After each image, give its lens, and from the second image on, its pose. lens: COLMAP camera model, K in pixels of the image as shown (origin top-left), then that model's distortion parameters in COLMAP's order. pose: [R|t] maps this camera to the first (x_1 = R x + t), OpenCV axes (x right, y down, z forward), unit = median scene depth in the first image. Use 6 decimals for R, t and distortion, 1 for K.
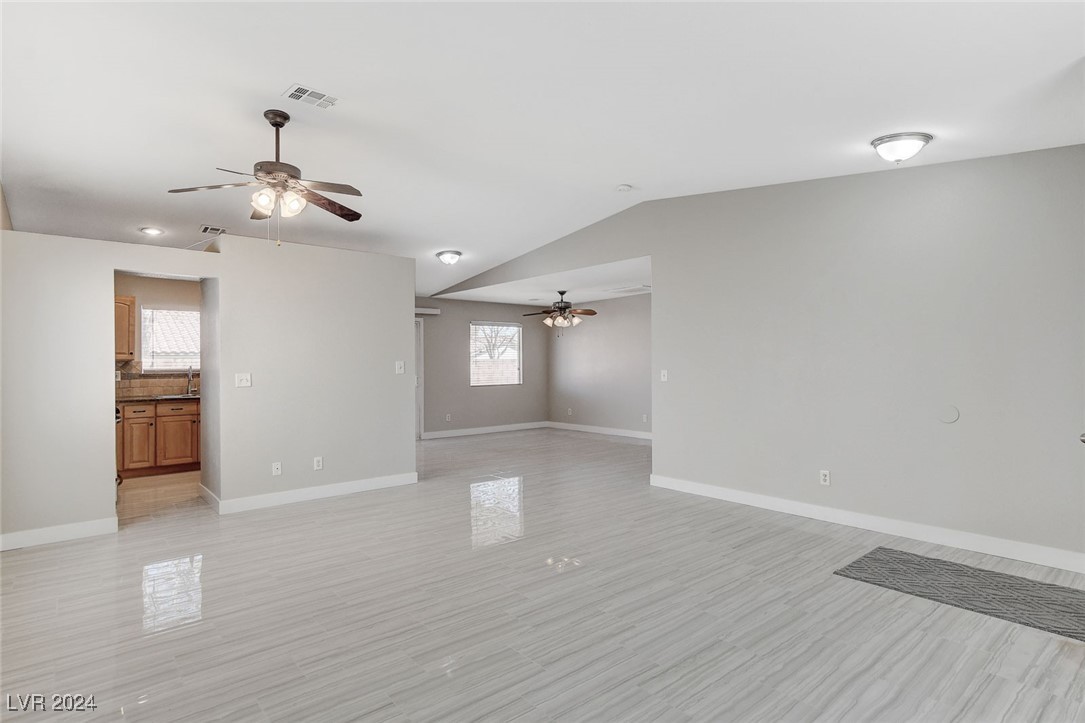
lens RADIAL K [[556.8, 0, 537.6], [0, 556.8, 362.1], [0, 0, 1]] dist [0.002836, 0.002290]
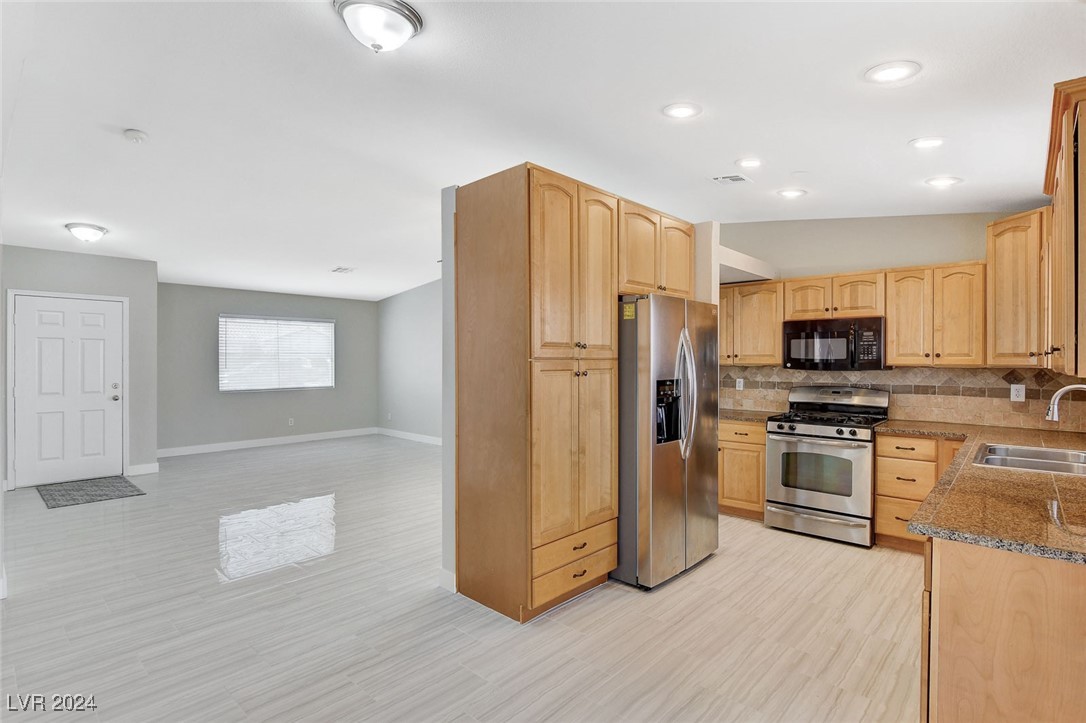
lens RADIAL K [[533.5, 0, 536.9], [0, 533.5, 361.6], [0, 0, 1]] dist [-0.009578, -0.000423]
pose [[-0.991943, 0.003232, -0.126645, -0.344096], [0.002763, 0.999989, 0.003877, -0.018439], [0.126656, 0.003496, -0.991941, 2.163042]]
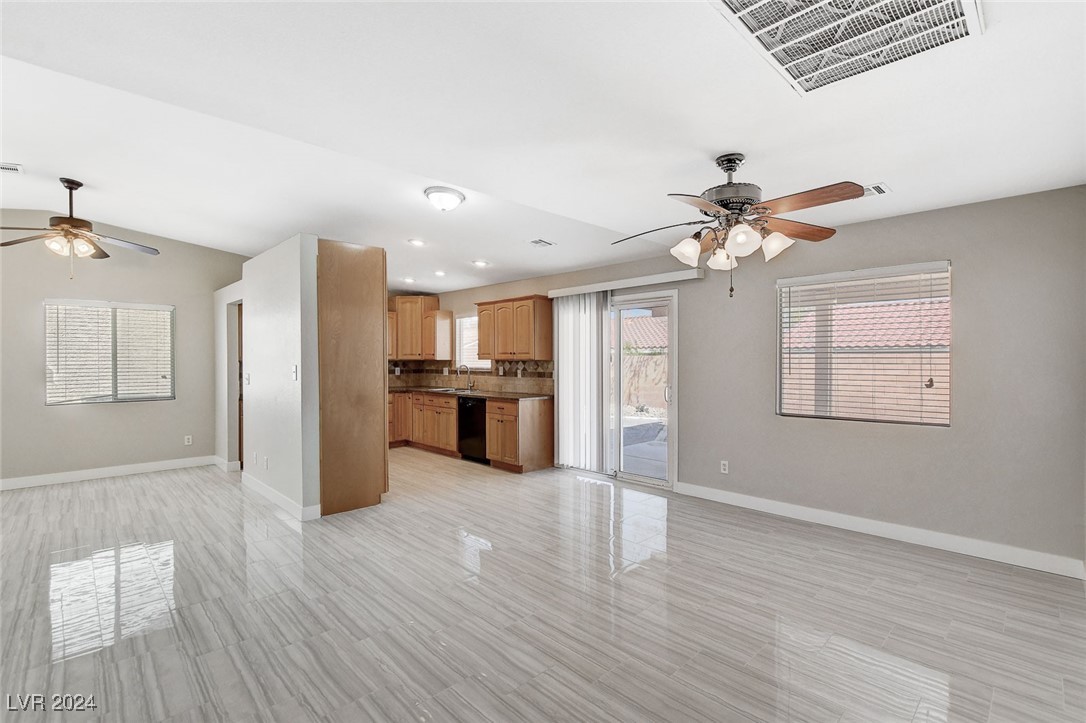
lens RADIAL K [[497.6, 0, 539.1], [0, 497.6, 362.1], [0, 0, 1]] dist [-0.016689, 0.000245]
pose [[0.066359, 0.013392, -0.997706, 0.685783], [0.003689, 0.999900, 0.013667, -0.019687], [0.997789, -0.004588, 0.066303, 1.795016]]
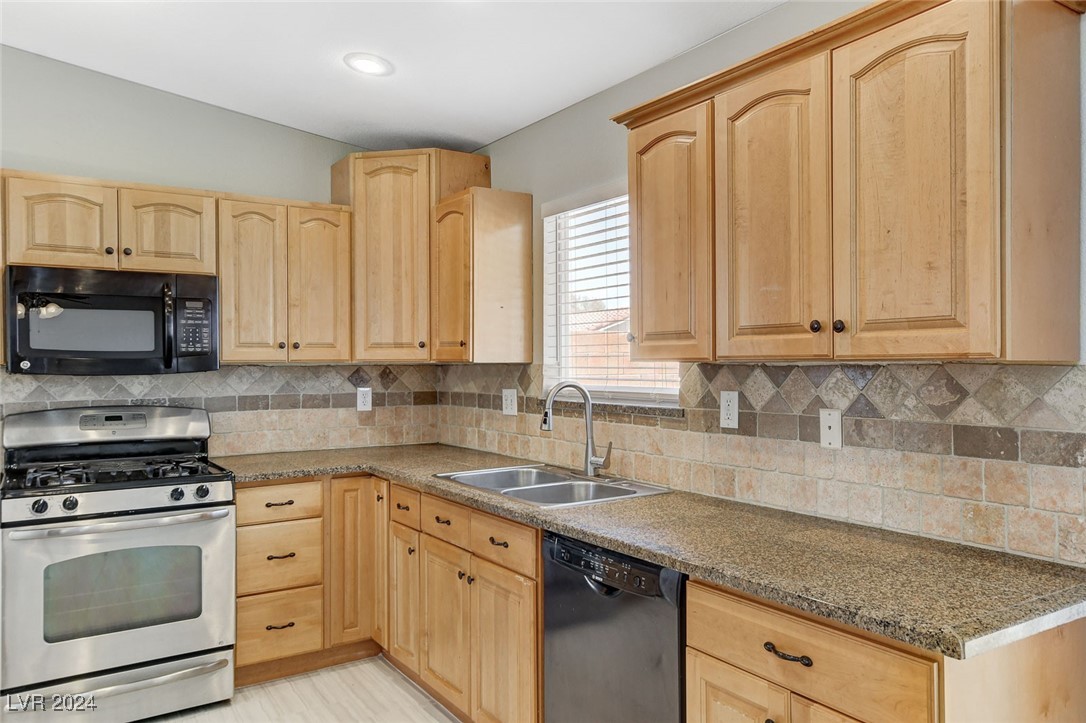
lens RADIAL K [[776.6, 0, 543.0], [0, 776.6, 361.5], [0, 0, 1]] dist [0.008619, 0.008822]
pose [[-0.122274, 0.006396, -0.992476, -0.345783], [0.006896, 0.999961, 0.005595, -0.009632], [0.992472, -0.006160, -0.122313, 1.711630]]
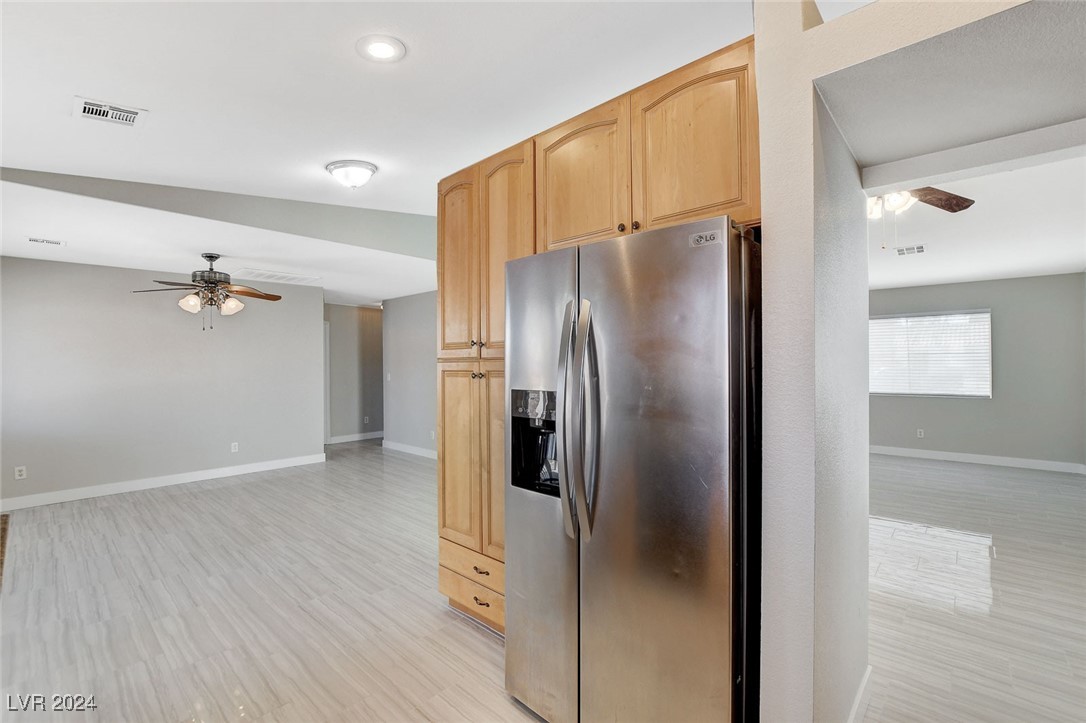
lens RADIAL K [[474.6, 0, 540.2], [0, 474.6, 362.1], [0, 0, 1]] dist [-0.026738, 0.006940]
pose [[-0.132338, 0.008140, 0.991171, -1.037858], [0.004743, 0.999960, -0.007578, -0.011467], [-0.991193, 0.003698, -0.132372, 1.485739]]
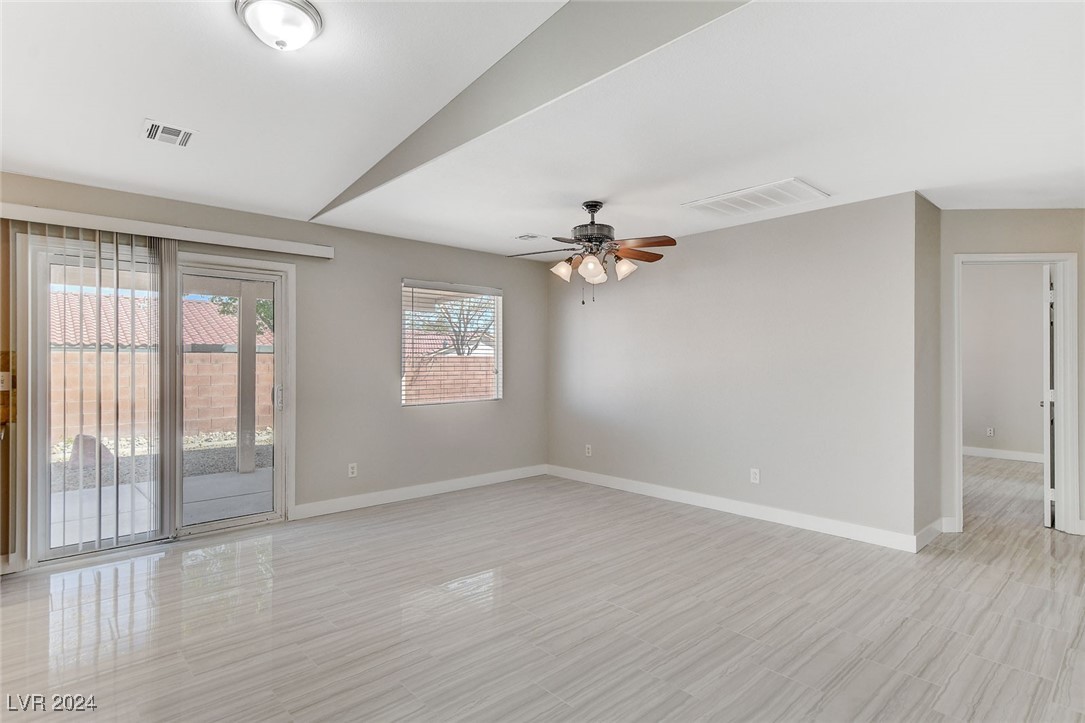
lens RADIAL K [[556.8, 0, 537.6], [0, 556.8, 362.1], [0, 0, 1]] dist [0.002836, 0.002290]
pose [[0.999089, 0.007390, 0.042030, -0.040811], [-0.007411, 0.999972, 0.000349, 0.005658], [-0.042026, -0.000661, 0.999116, 1.138195]]
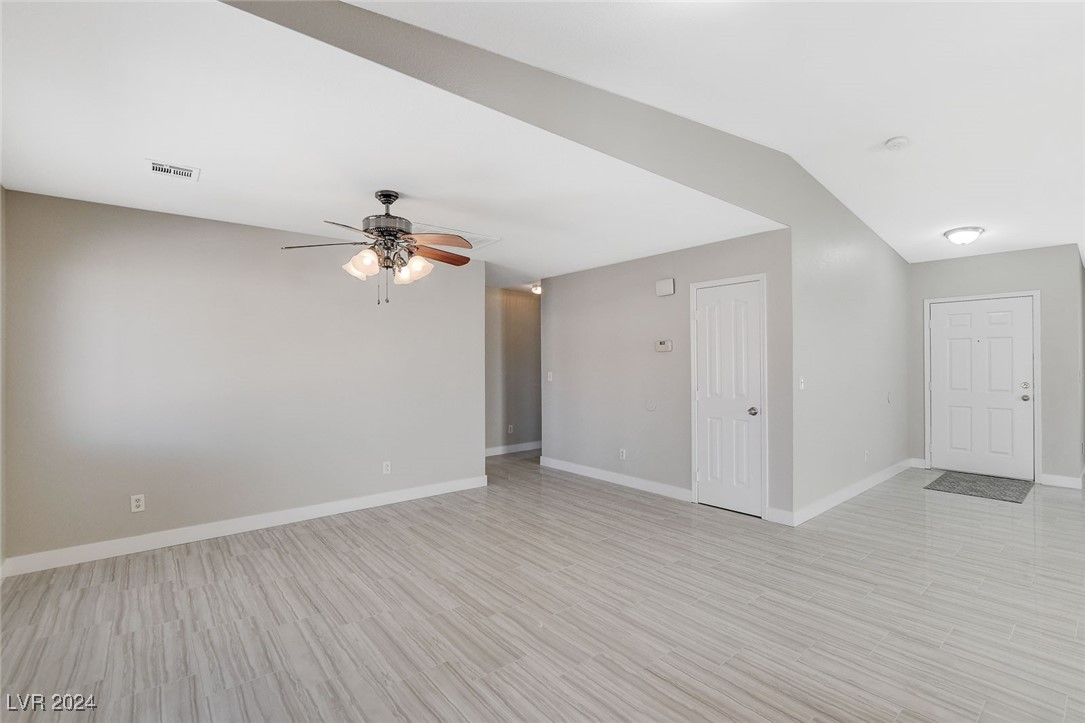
lens RADIAL K [[485.6, 0, 538.7], [0, 485.6, 362.1], [0, 0, 1]] dist [-0.016515, 0.000592]
pose [[0.009701, 0.010317, 0.999900, -0.635754], [0.001406, 0.999946, -0.010331, 0.000778], [-0.999952, 0.001506, 0.009686, 1.836711]]
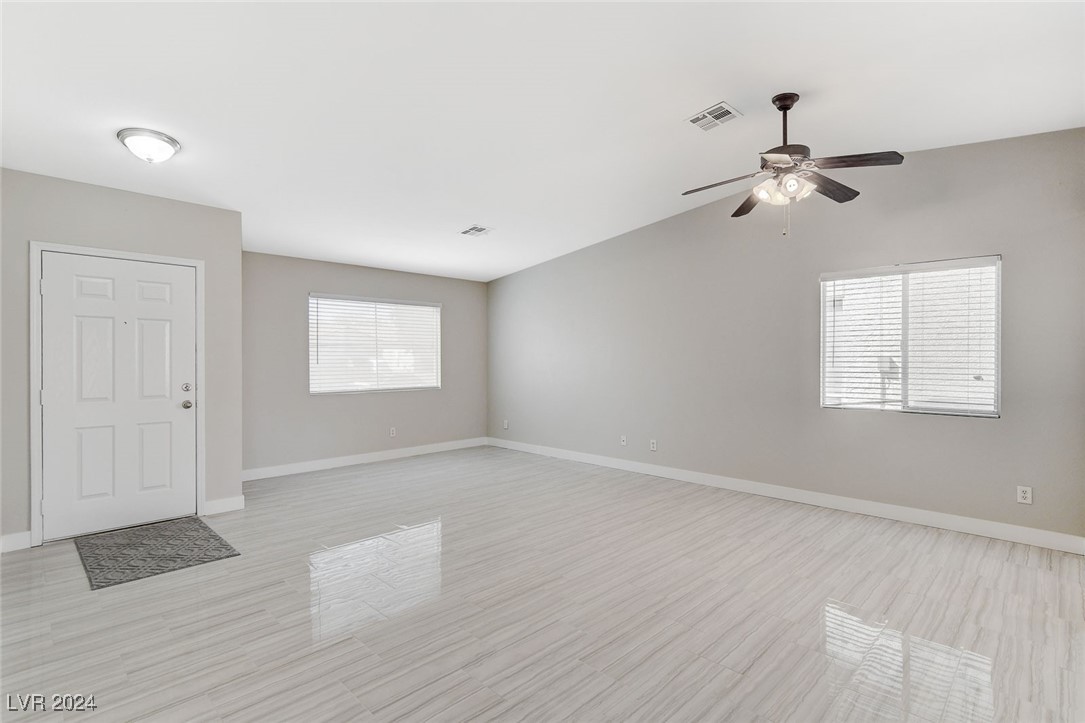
lens RADIAL K [[519.9, 0, 535.8], [0, 519.9, 361.2], [0, 0, 1]] dist [0.002160, -0.000190]
pose [[-0.996165, 0.007013, -0.087217, 0.034111], [0.006701, 0.999970, 0.003866, 0.001012], [0.087241, 0.003267, -0.996182, 1.632643]]
